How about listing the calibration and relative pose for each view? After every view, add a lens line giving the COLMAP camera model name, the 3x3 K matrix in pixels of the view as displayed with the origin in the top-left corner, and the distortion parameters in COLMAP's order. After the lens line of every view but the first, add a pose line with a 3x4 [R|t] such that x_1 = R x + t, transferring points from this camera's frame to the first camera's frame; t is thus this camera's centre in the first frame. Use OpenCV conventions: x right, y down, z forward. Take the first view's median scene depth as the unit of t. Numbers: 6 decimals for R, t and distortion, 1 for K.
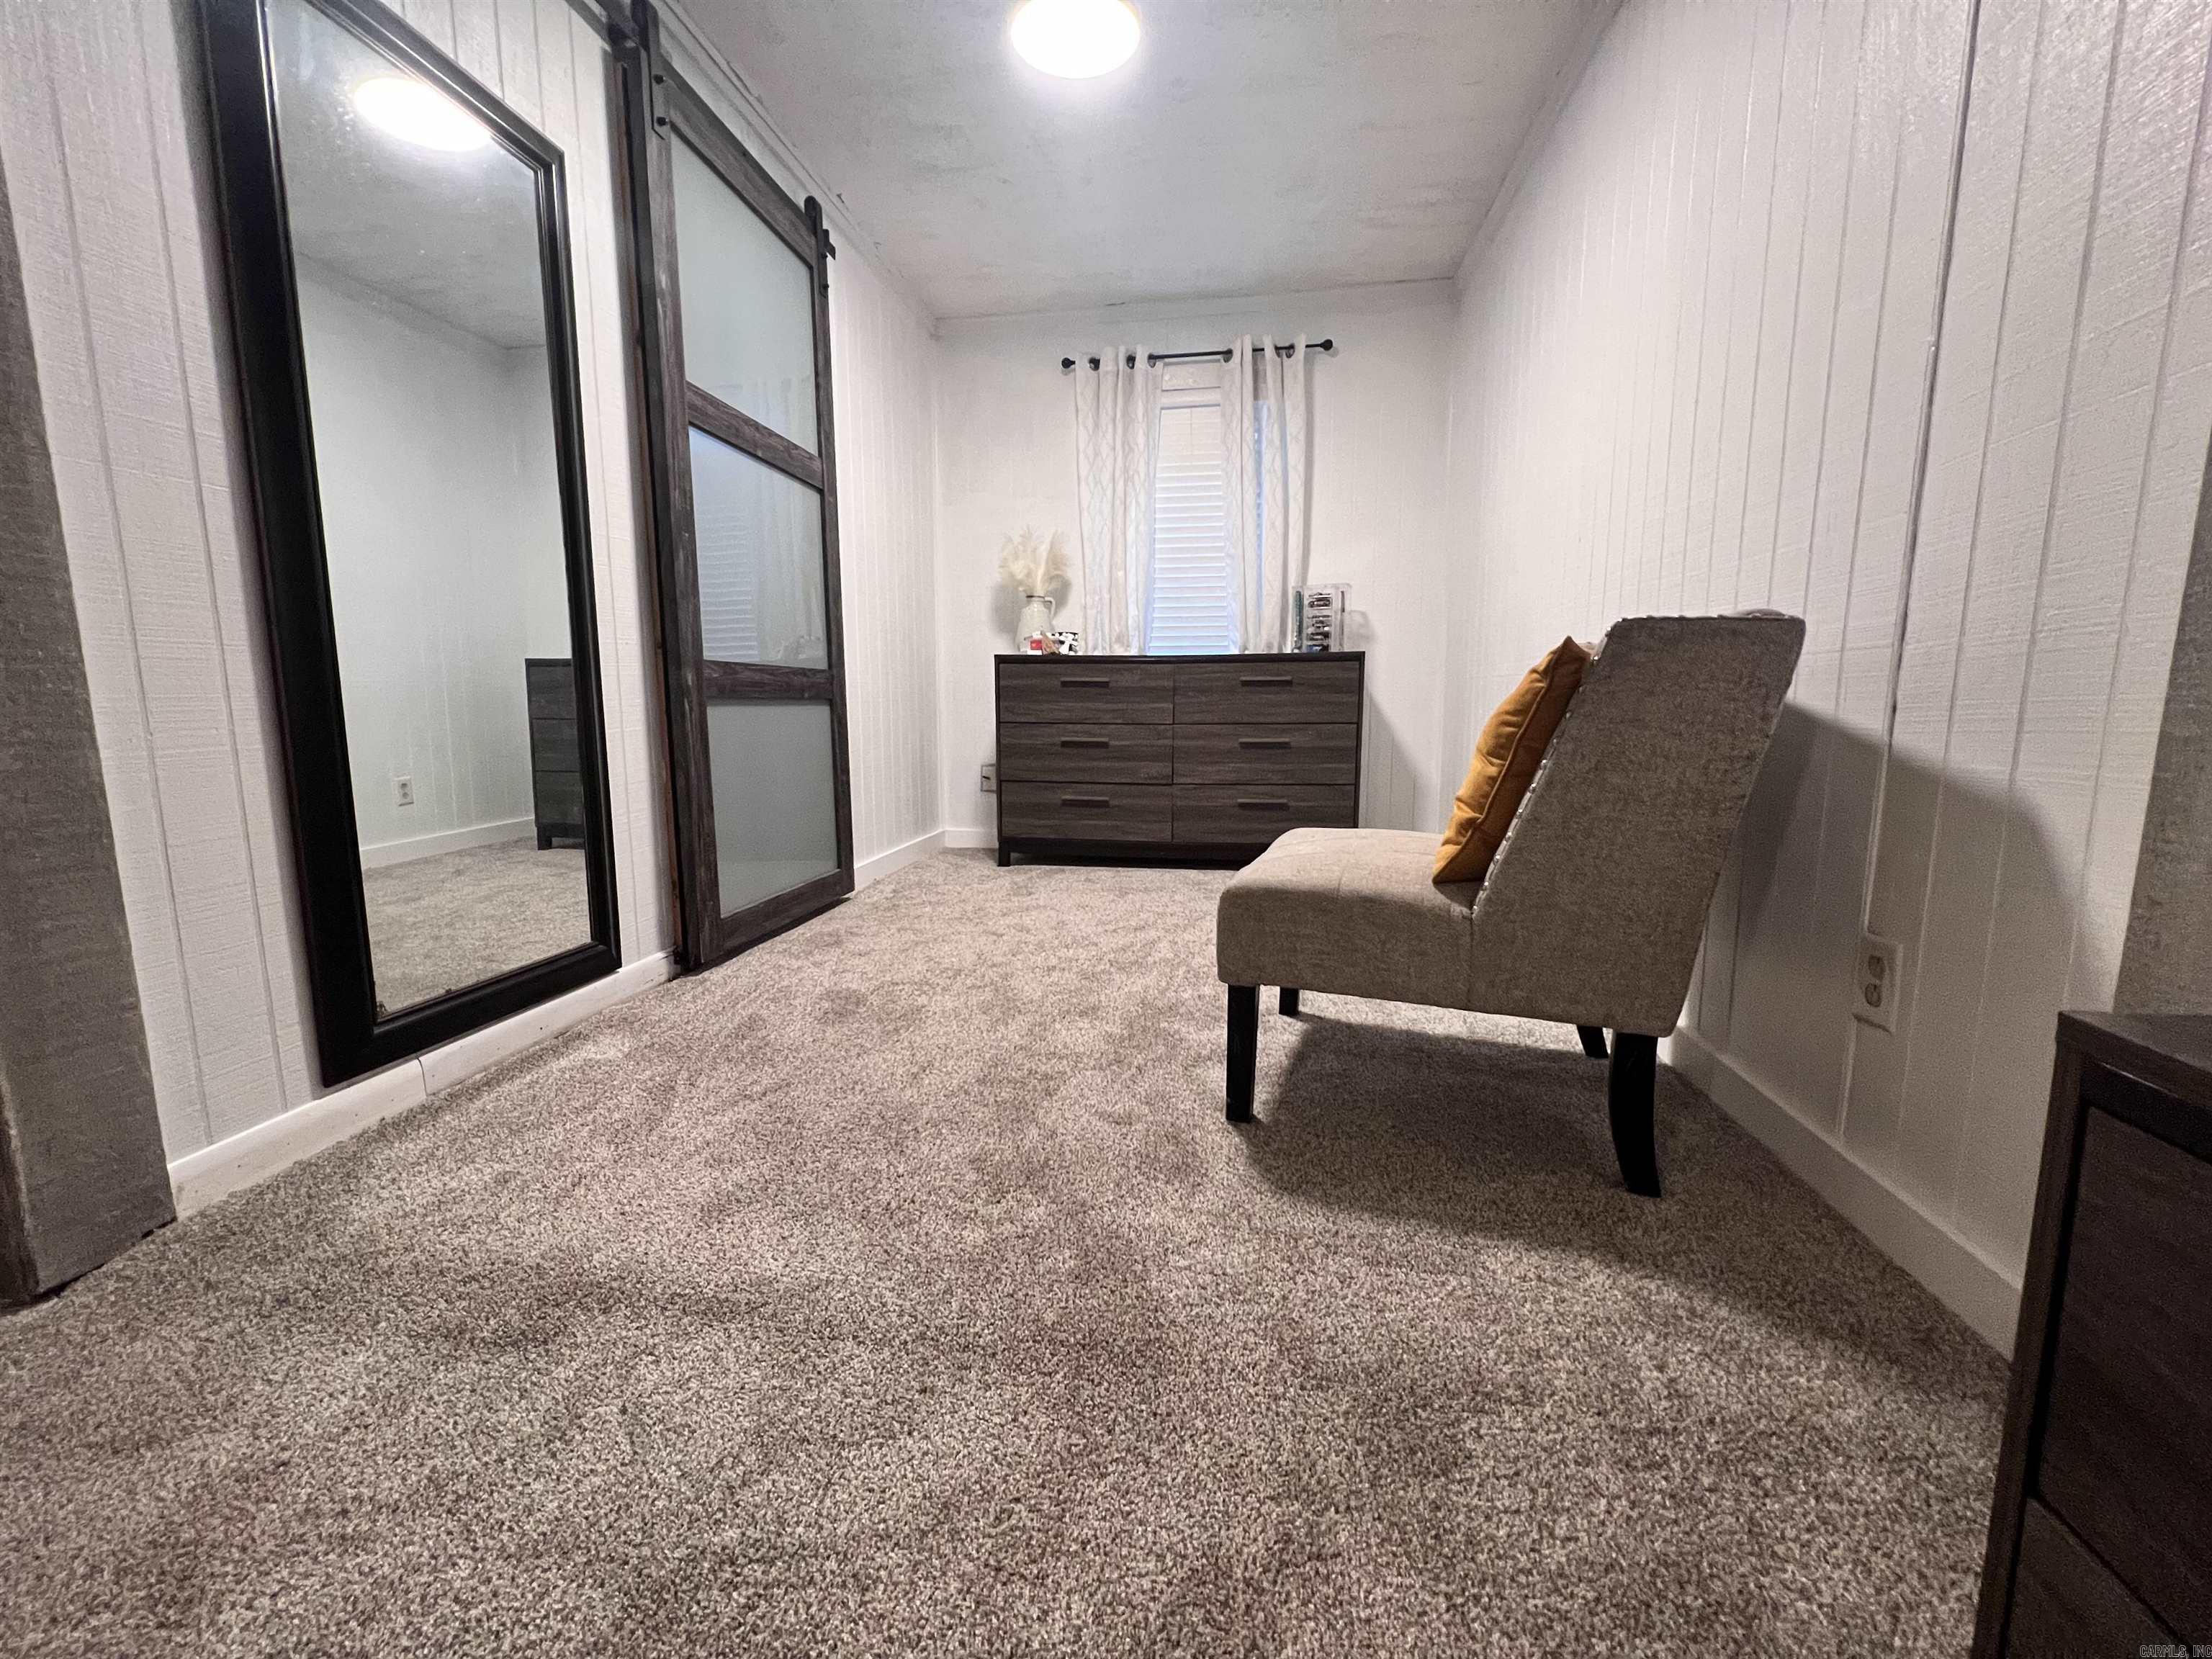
lens RADIAL K [[889.7, 0, 1094.7], [0, 889.7, 824.5], [0, 0, 1]] dist [-0.003328, -0.000037]
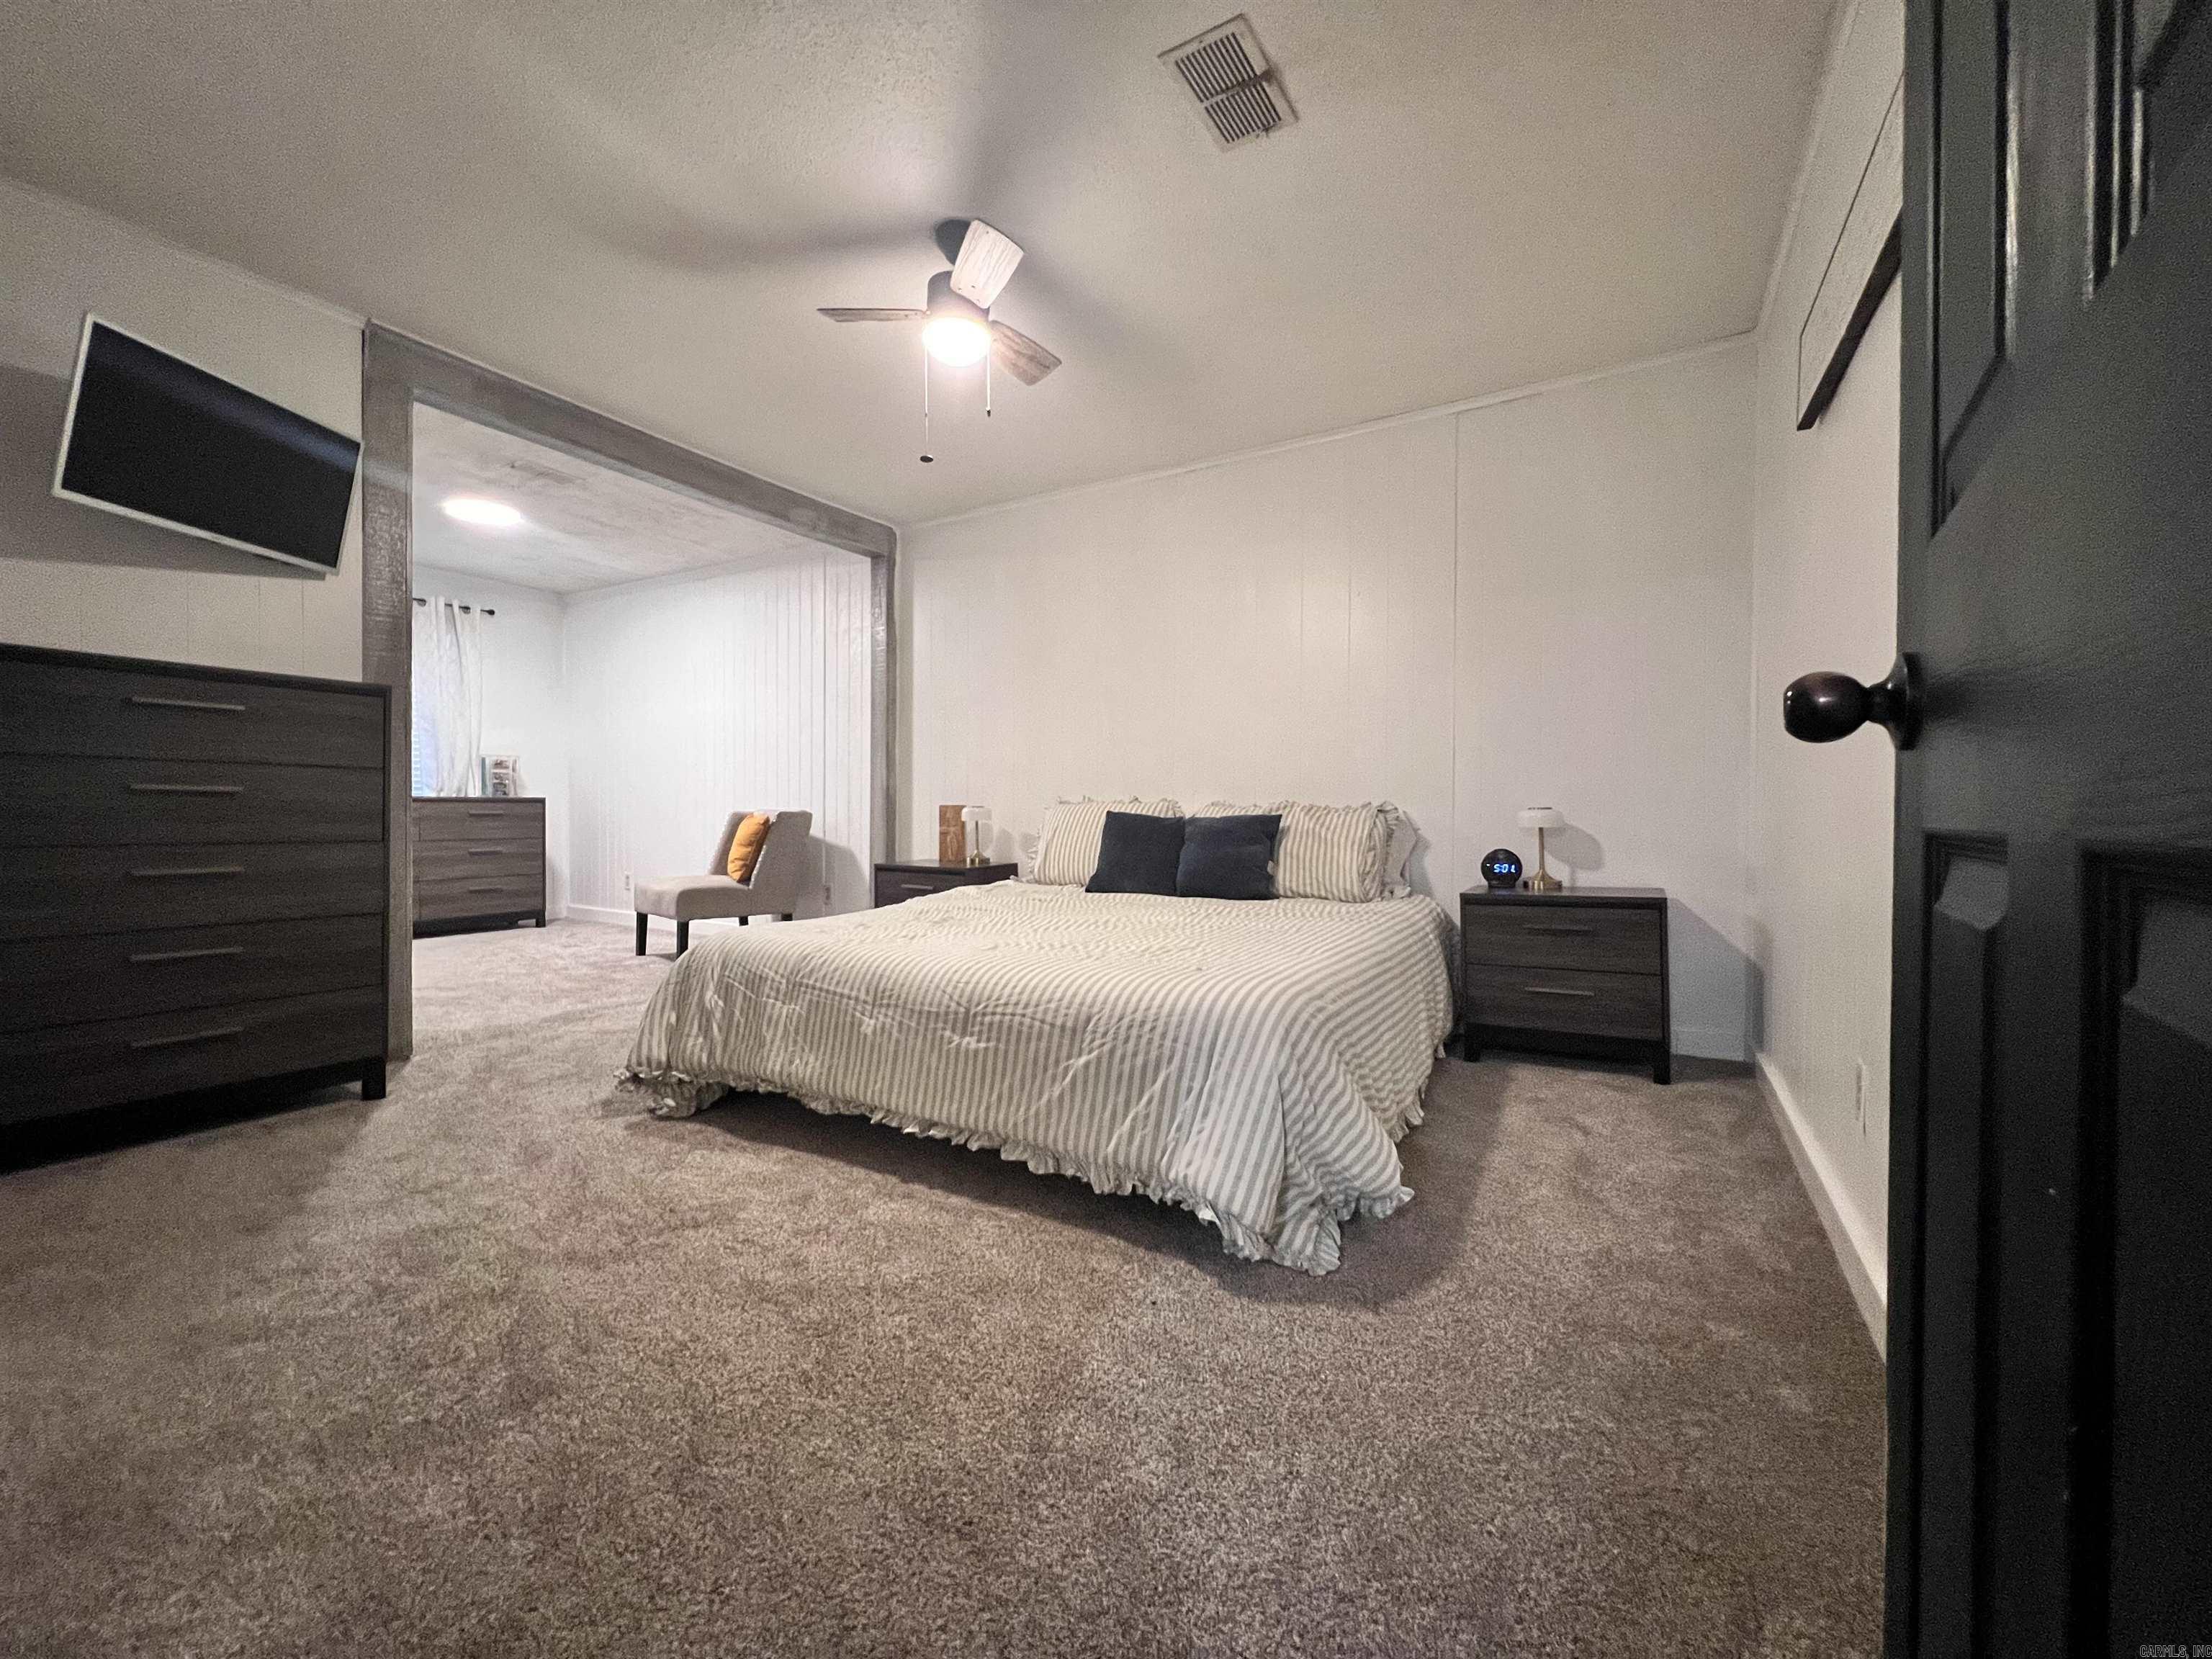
lens RADIAL K [[889.7, 0, 1098.4], [0, 889.7, 827.5], [0, 0, 1]] dist [-0.003328, -0.000037]
pose [[0.364595, -0.010786, 0.931104, -1.383884], [0.119135, 0.992255, -0.035156, 0.083757], [-0.923514, 0.123745, 0.363056, -0.950101]]
